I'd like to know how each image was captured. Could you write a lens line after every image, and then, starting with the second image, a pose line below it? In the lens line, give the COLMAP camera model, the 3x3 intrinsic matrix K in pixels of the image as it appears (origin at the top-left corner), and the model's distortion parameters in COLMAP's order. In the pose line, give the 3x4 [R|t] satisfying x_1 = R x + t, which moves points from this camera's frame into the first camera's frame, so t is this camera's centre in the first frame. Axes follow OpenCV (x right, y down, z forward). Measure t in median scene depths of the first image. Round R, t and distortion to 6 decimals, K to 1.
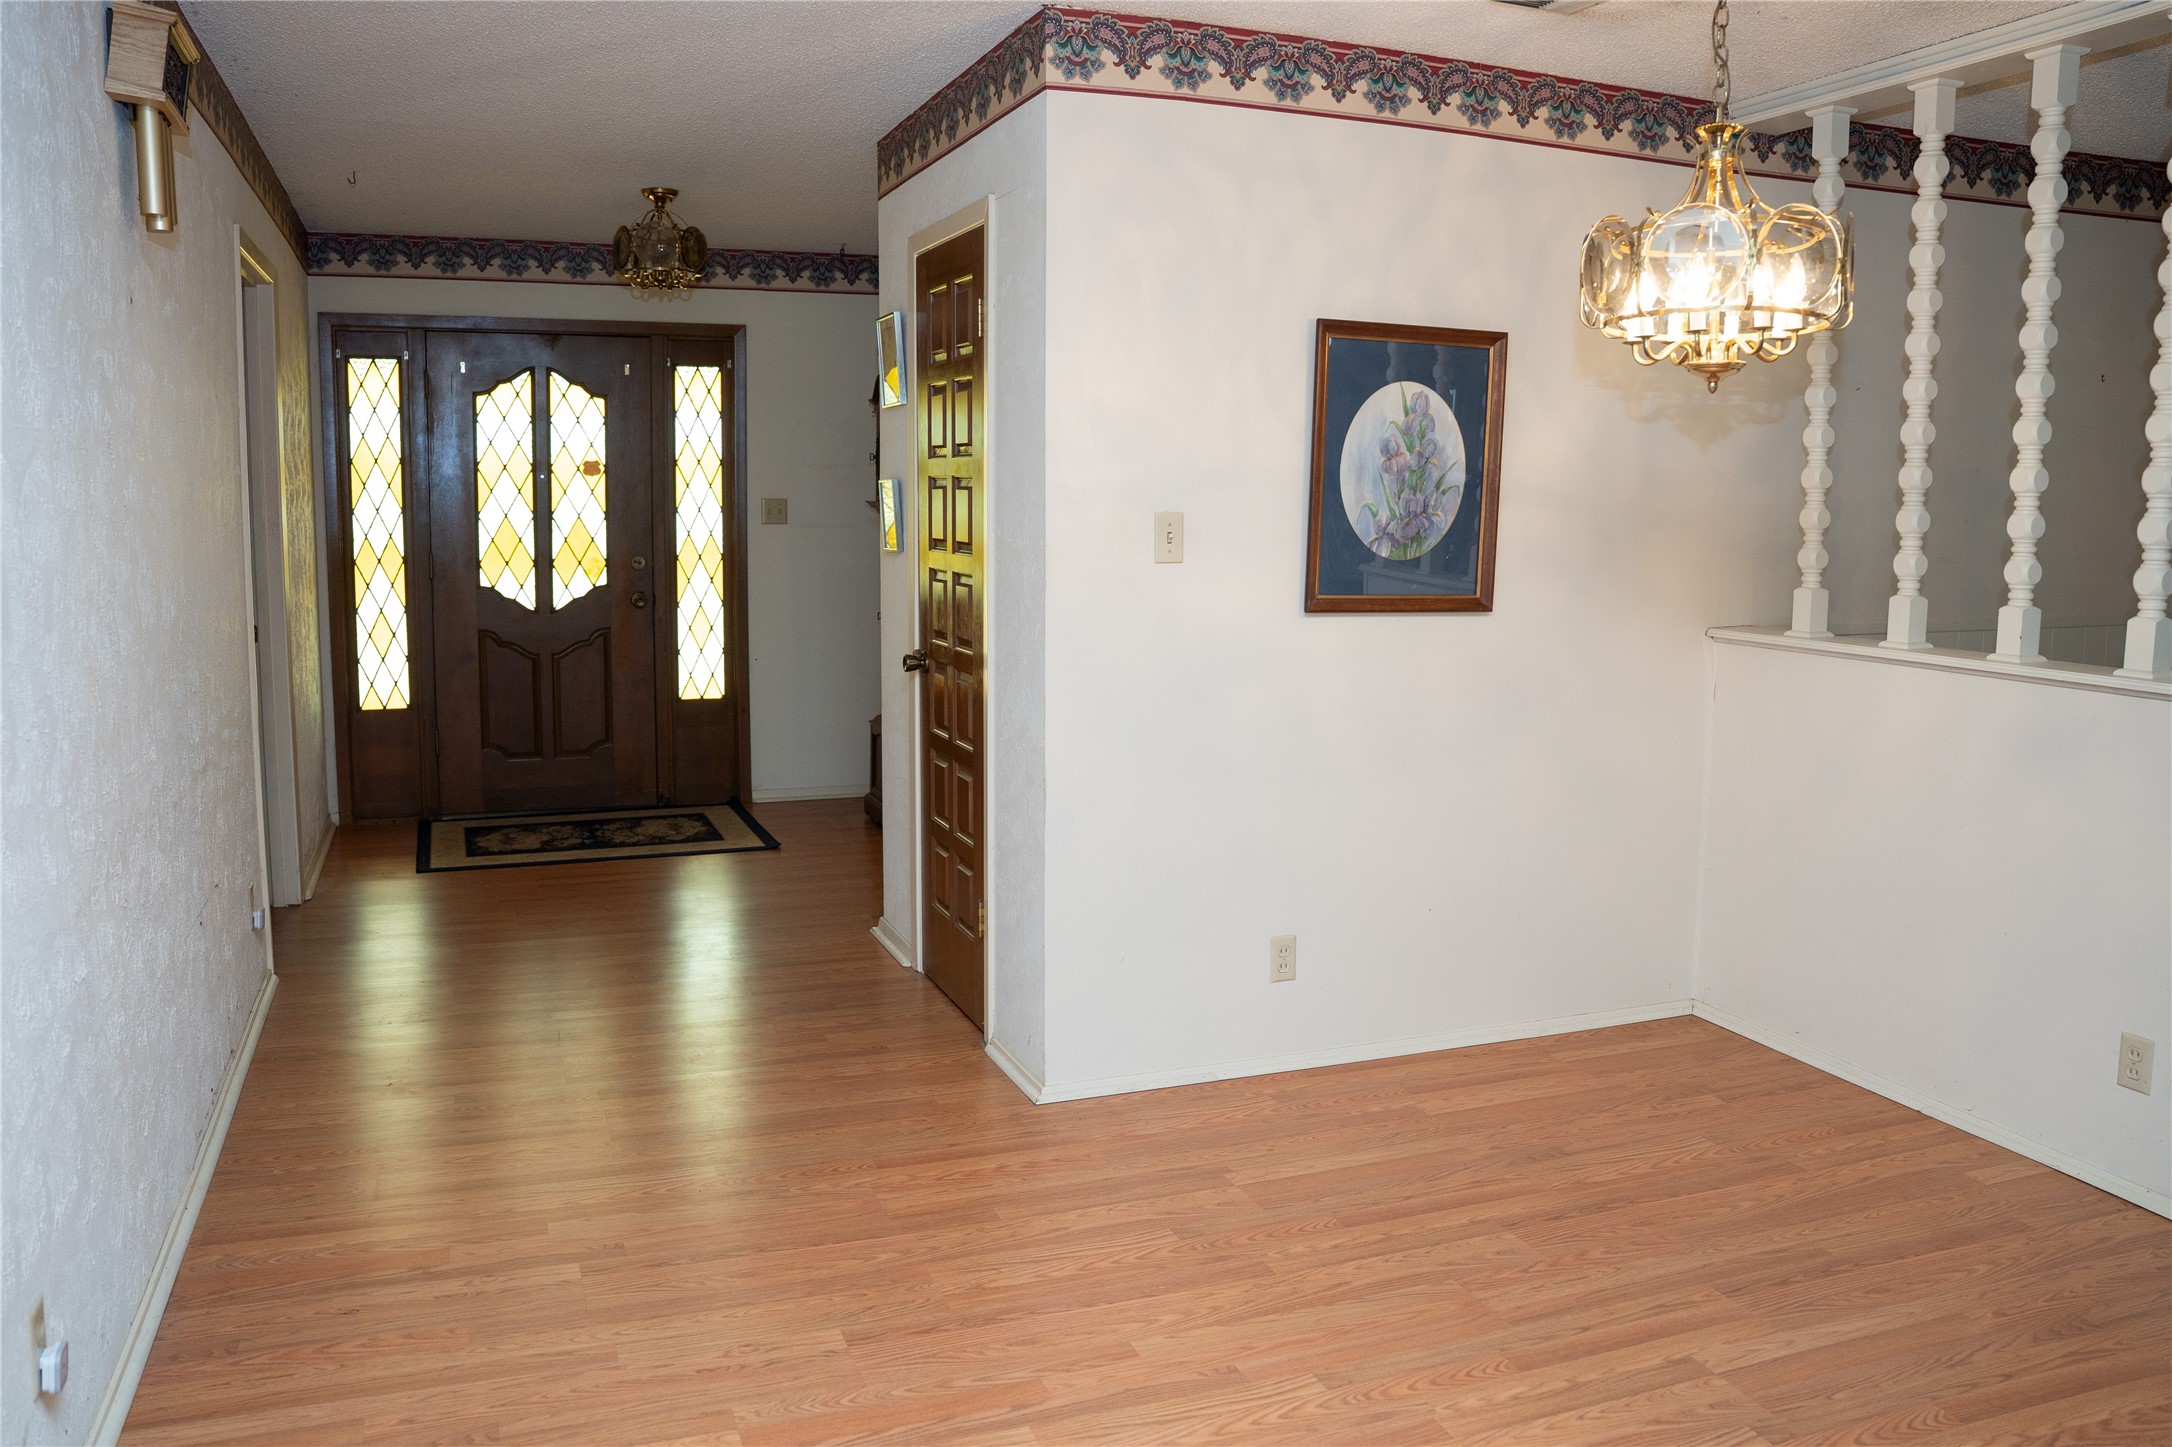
lens RADIAL K [[1679.2, 0, 1061.2], [0, 1679.2, 687.8], [0, 0, 1]] dist [-0.147599, 0.120347]
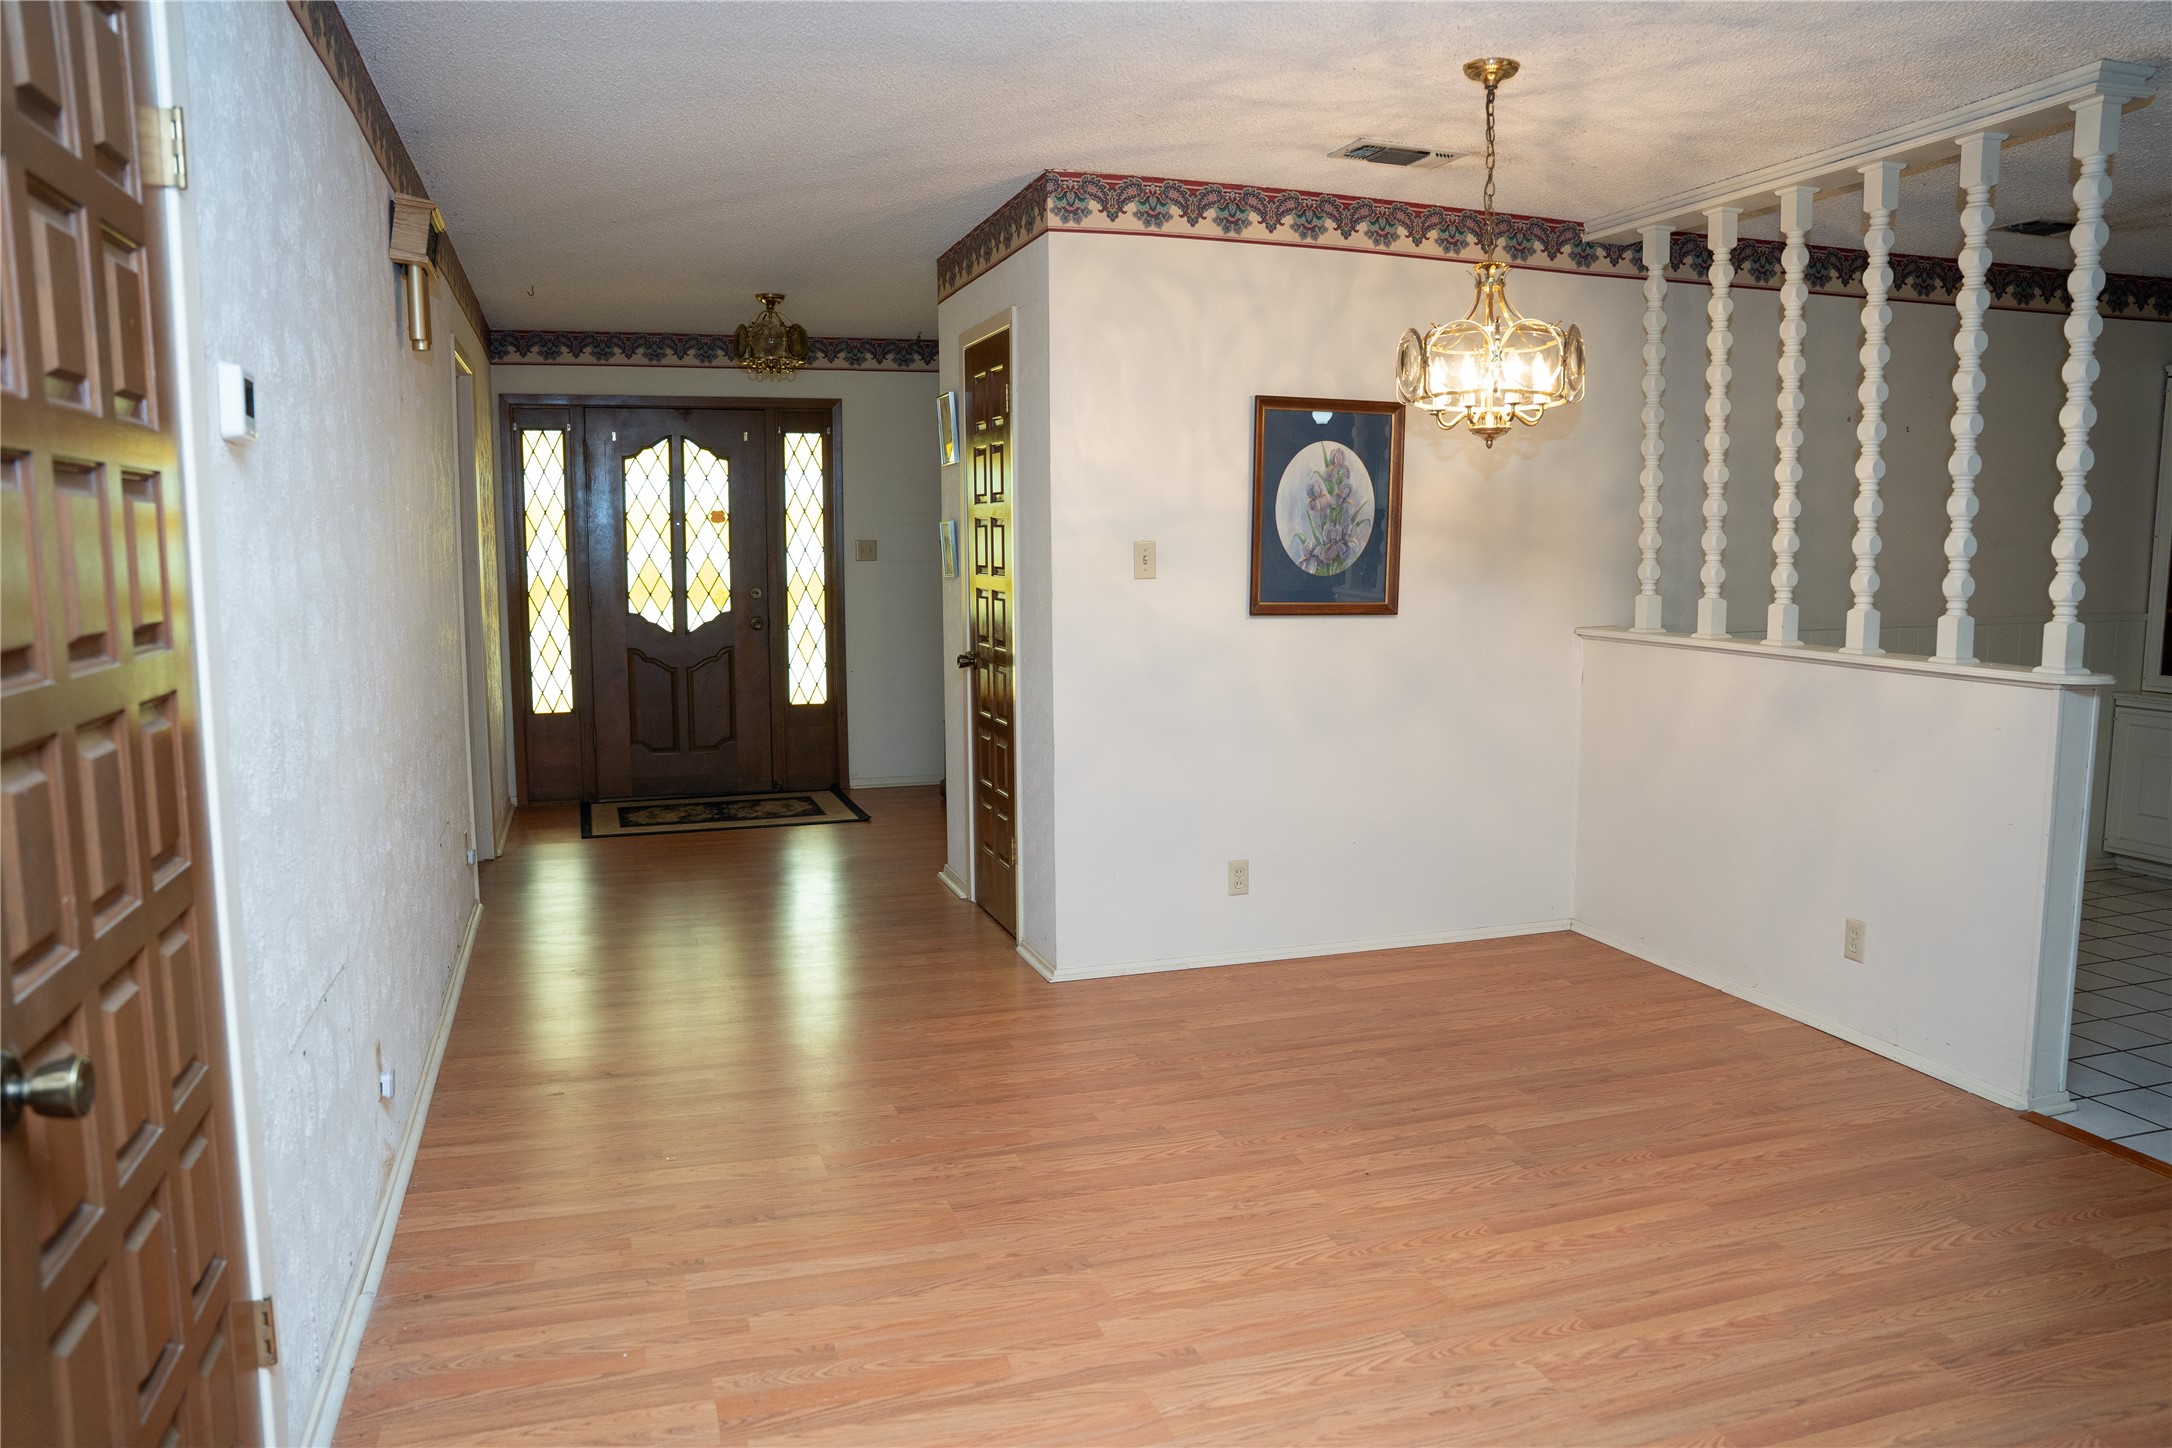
lens RADIAL K [[1568.7, 0, 1086.0], [0, 1568.7, 724.0], [0, 0, 1]] dist [-0.141291, 0.098362]
pose [[0.999098, -0.006296, -0.042004, 0.064368], [0.006332, 0.999980, 0.000722, 0.038467], [0.041998, -0.000987, 0.999117, -0.243369]]
